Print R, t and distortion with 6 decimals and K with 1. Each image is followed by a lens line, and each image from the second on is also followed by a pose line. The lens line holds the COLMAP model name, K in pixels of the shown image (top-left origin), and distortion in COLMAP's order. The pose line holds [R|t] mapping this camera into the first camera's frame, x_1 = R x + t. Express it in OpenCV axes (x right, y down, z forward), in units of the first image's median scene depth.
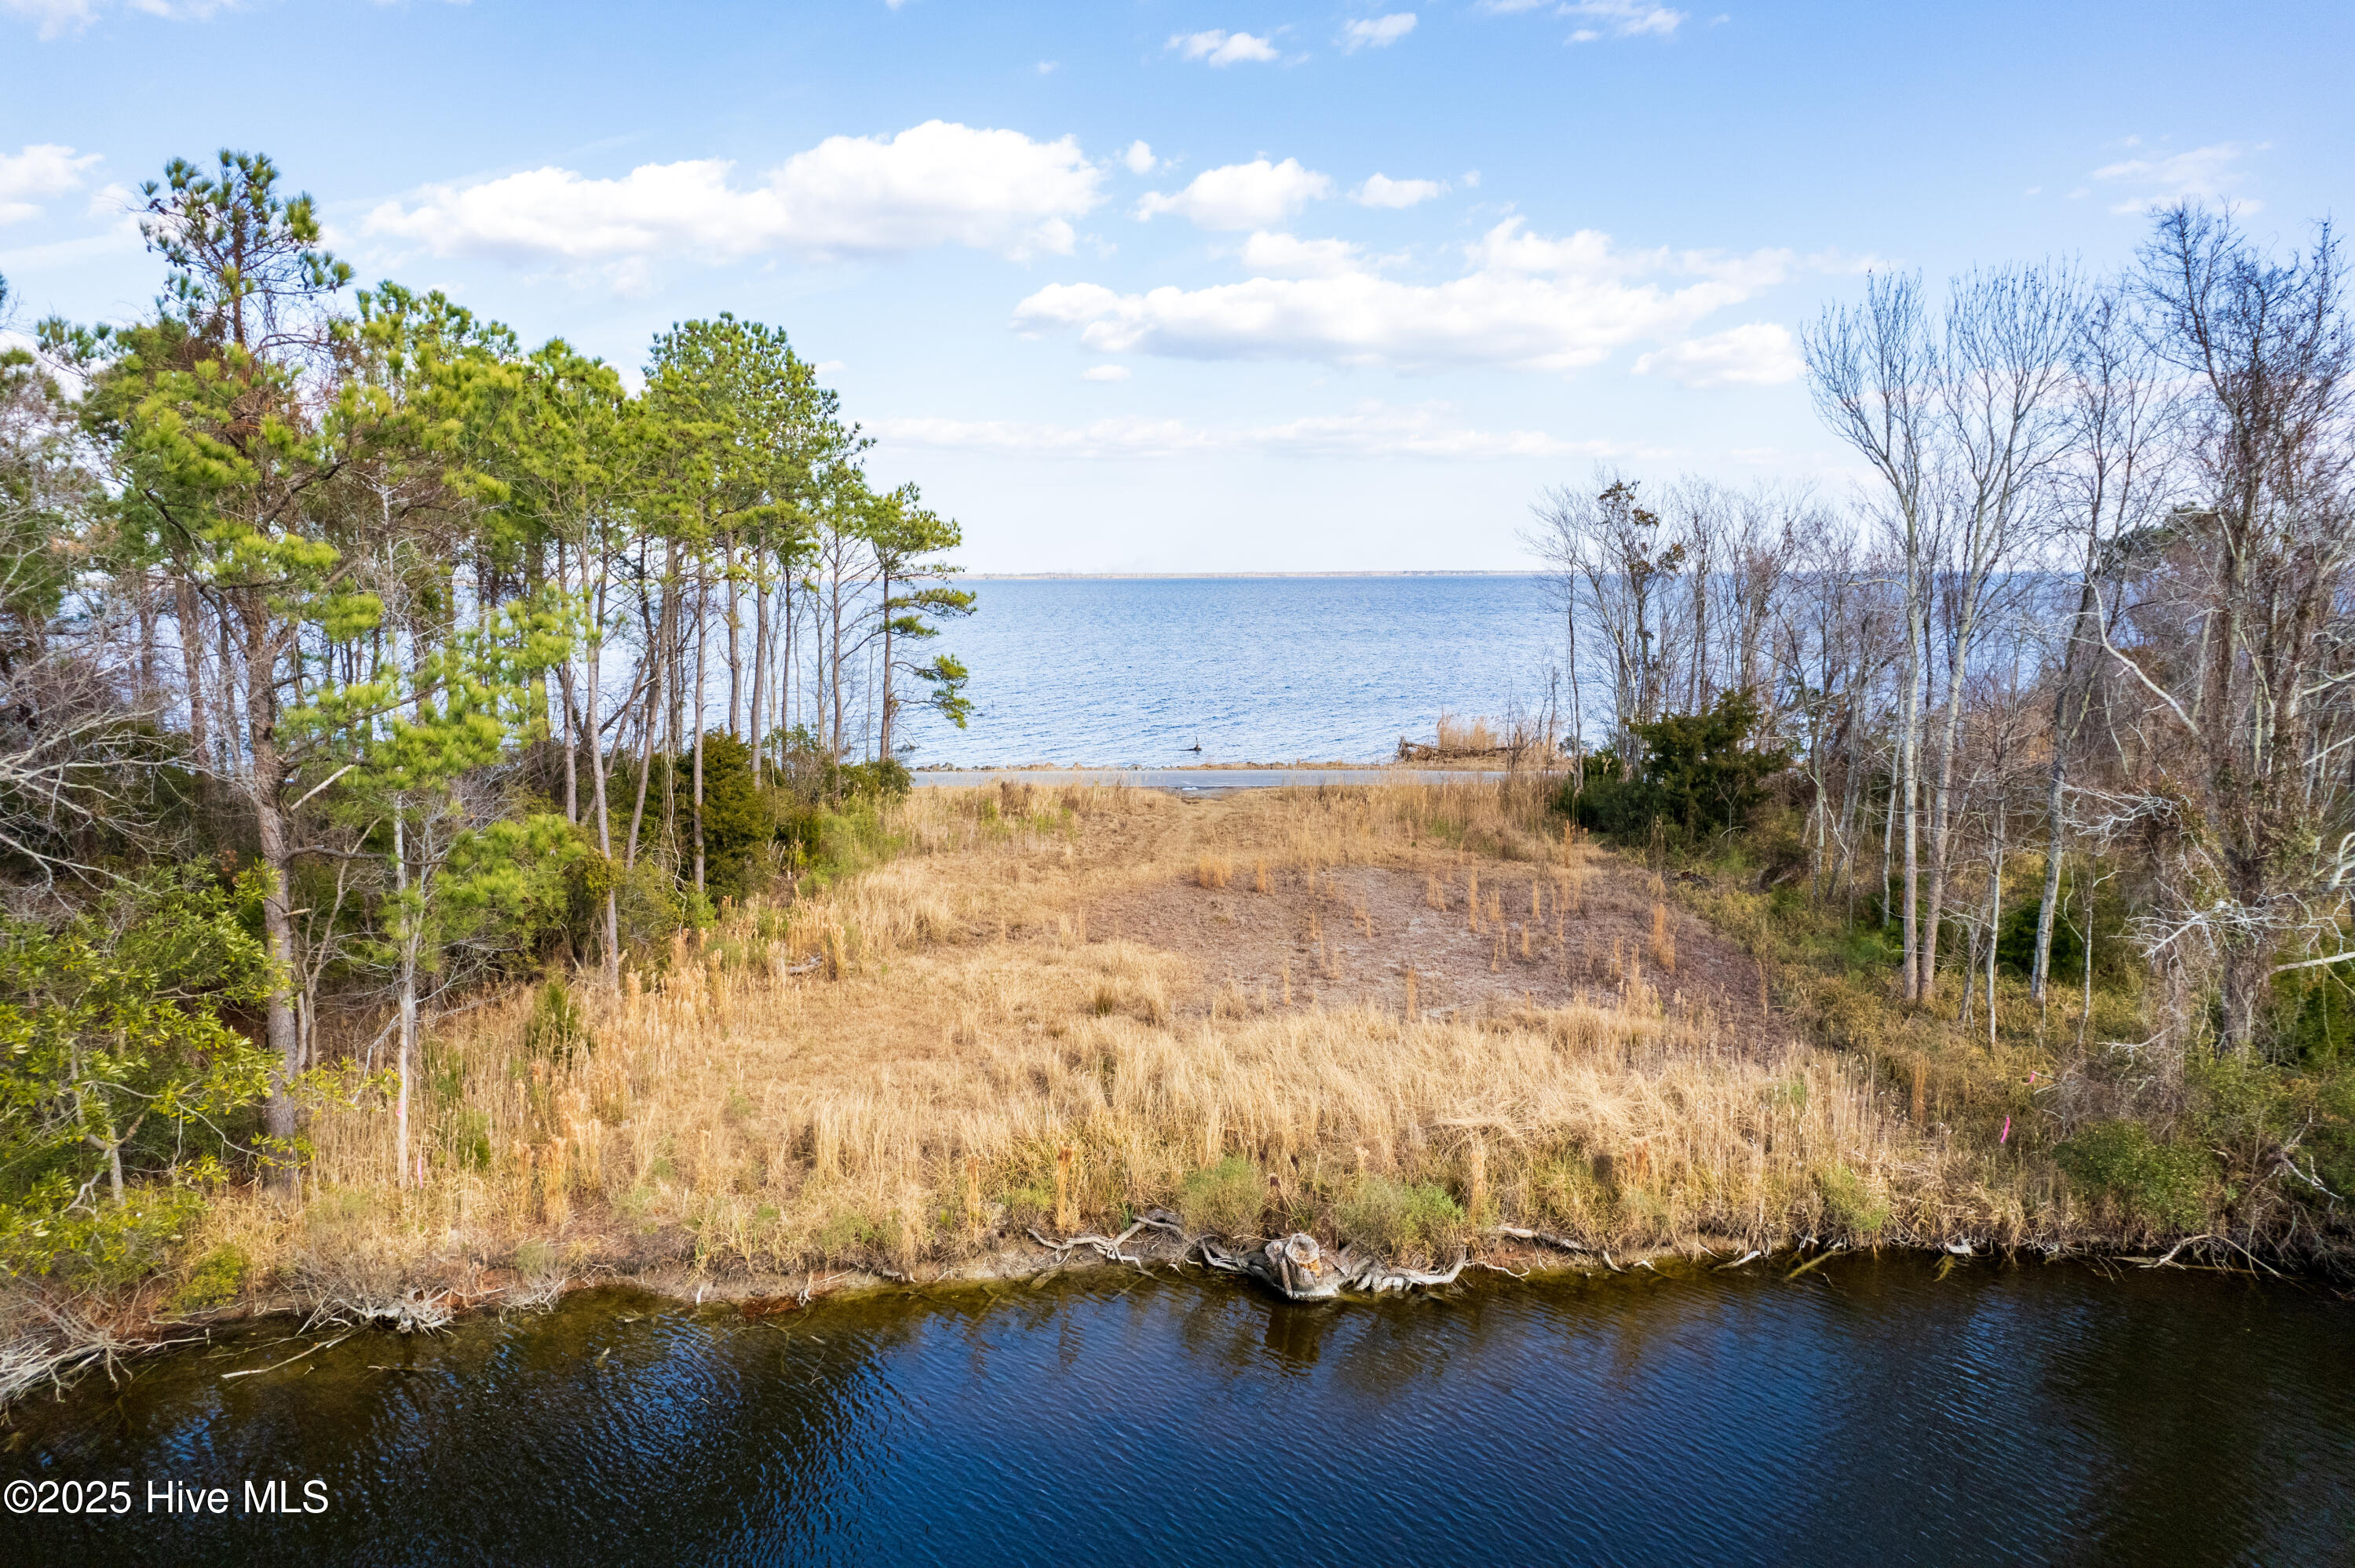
lens RADIAL K [[1516.4, 0, 1155.0], [0, 1516.4, 794.1], [0, 0, 1]] dist [-0.063641, 0.055876]
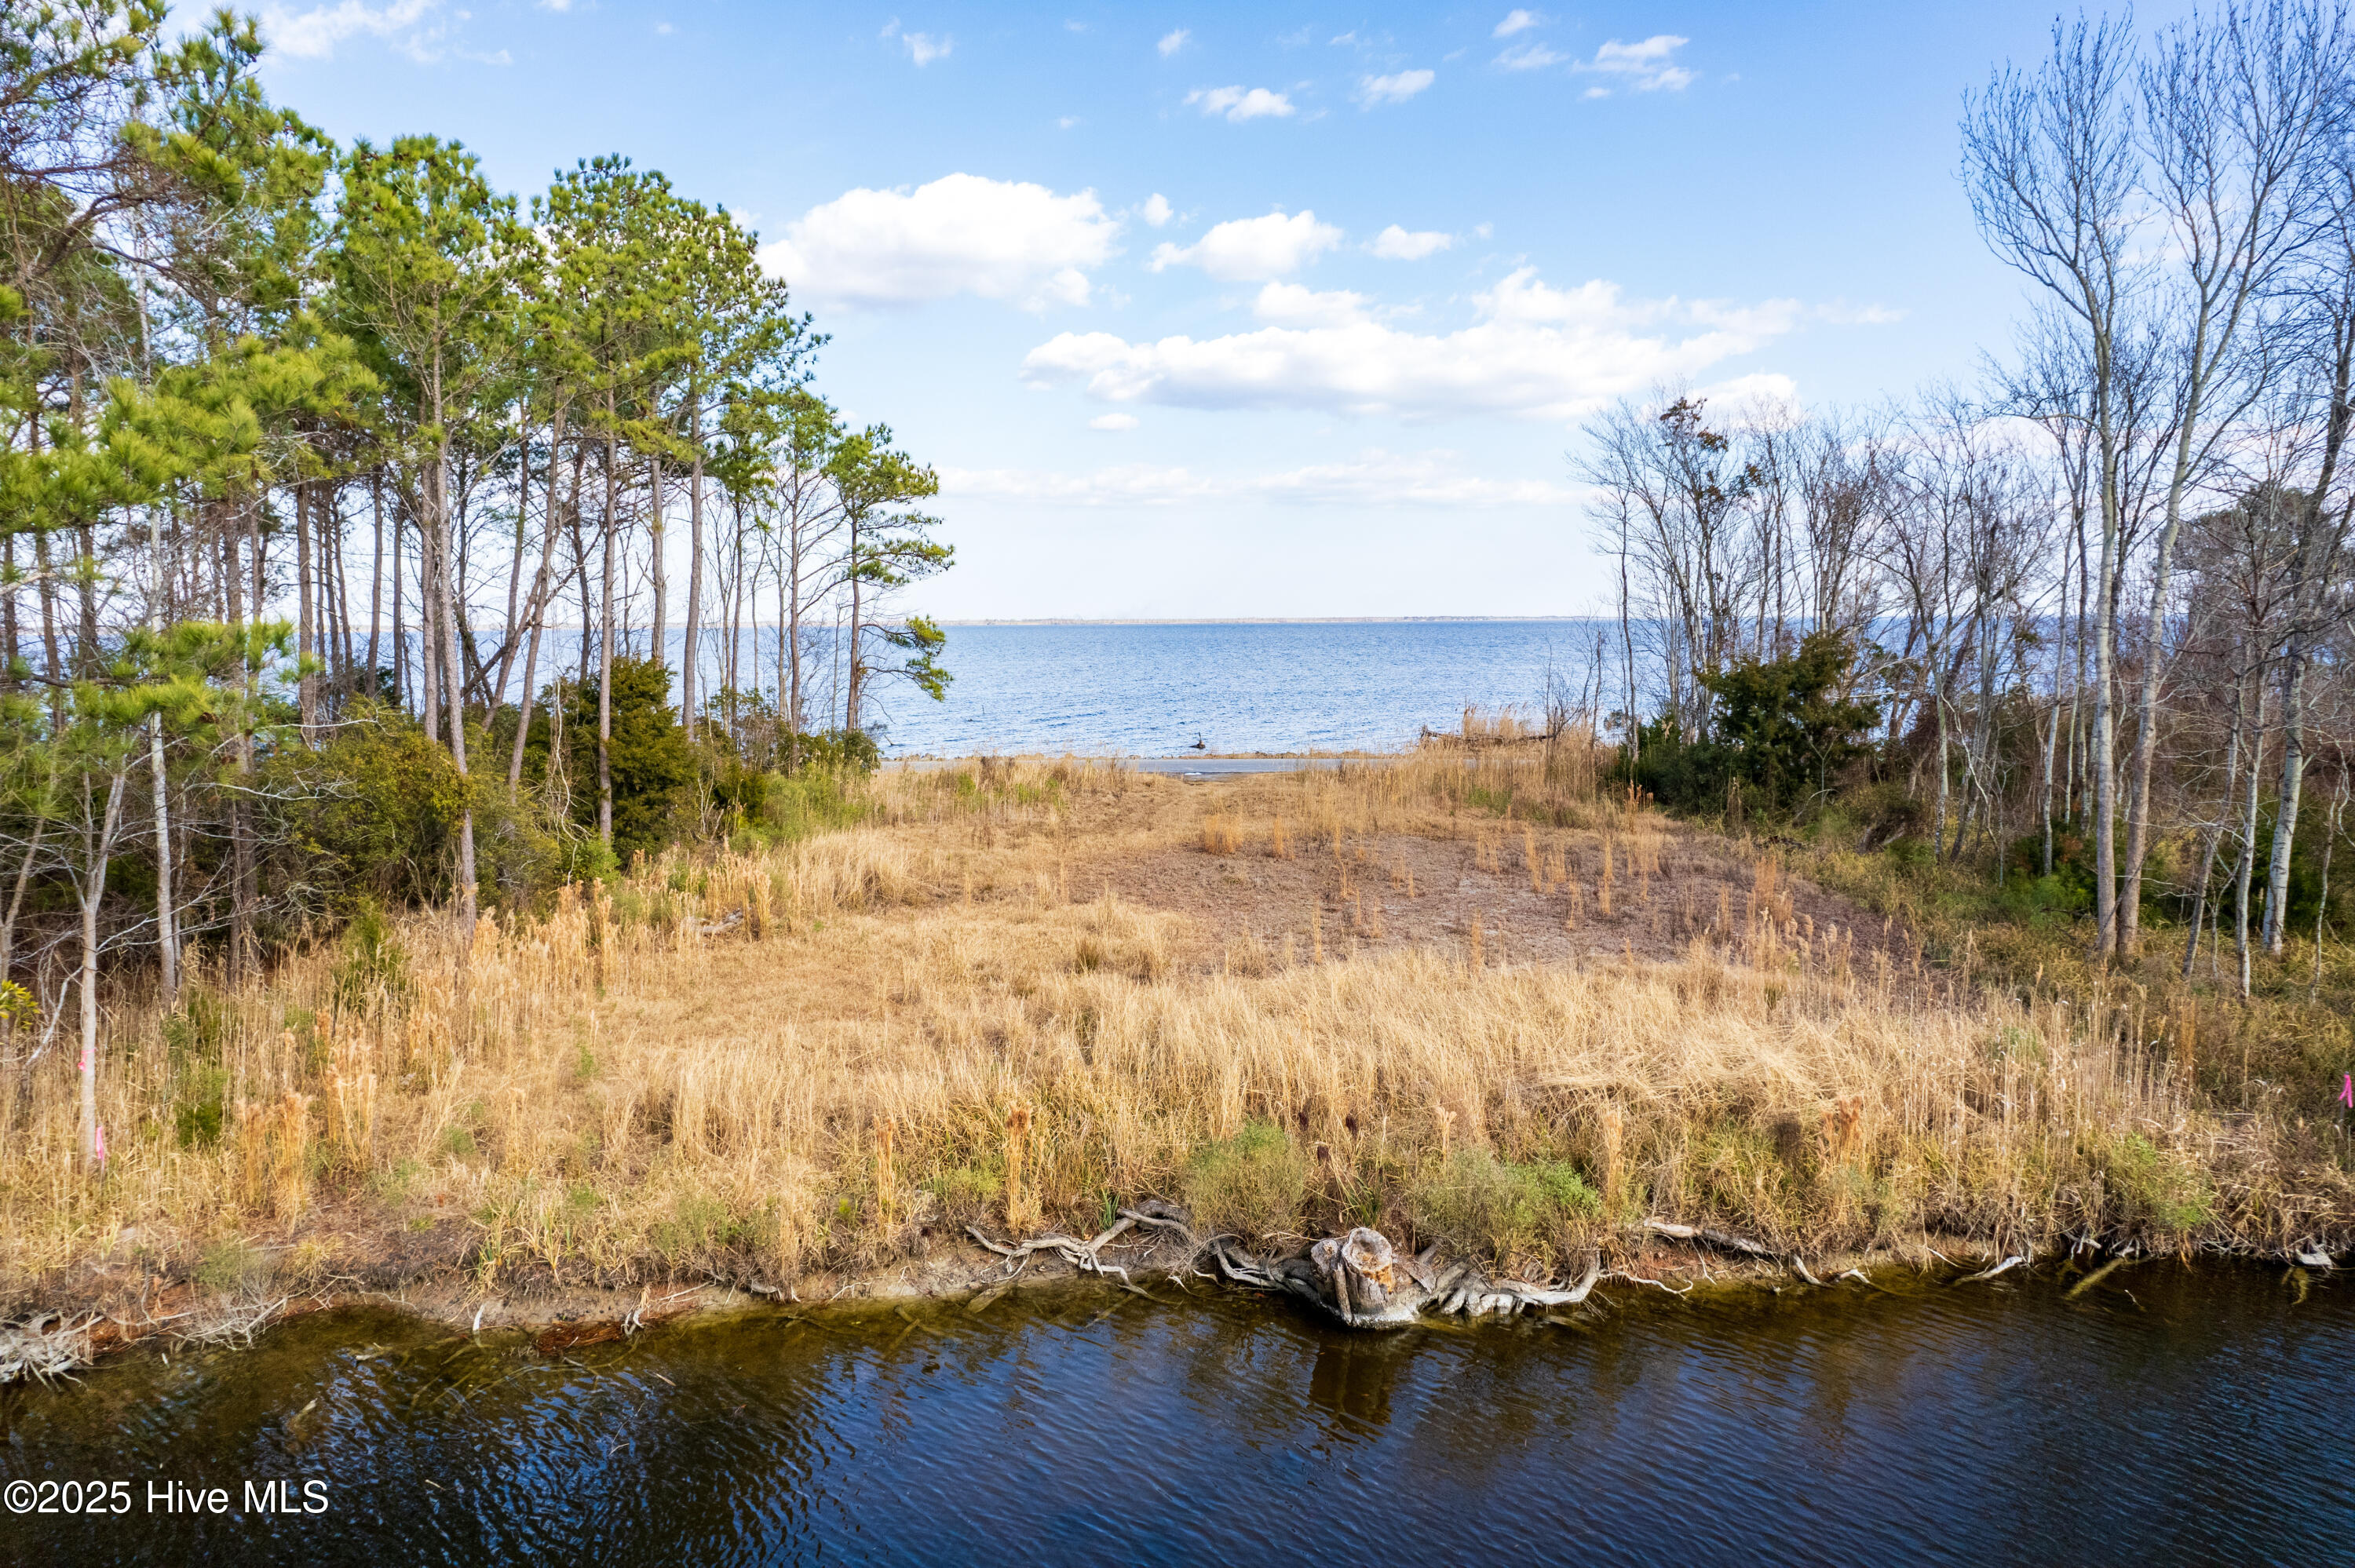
lens RADIAL K [[1516.4, 0, 1156.0], [0, 1516.4, 790.6], [0, 0, 1]] dist [-0.063641, 0.055876]
pose [[1.000000, 0.000083, -0.000661, 0.003053], [-0.000105, 0.999441, -0.033432, 0.087660], [0.000658, 0.033432, 0.999441, 0.236088]]
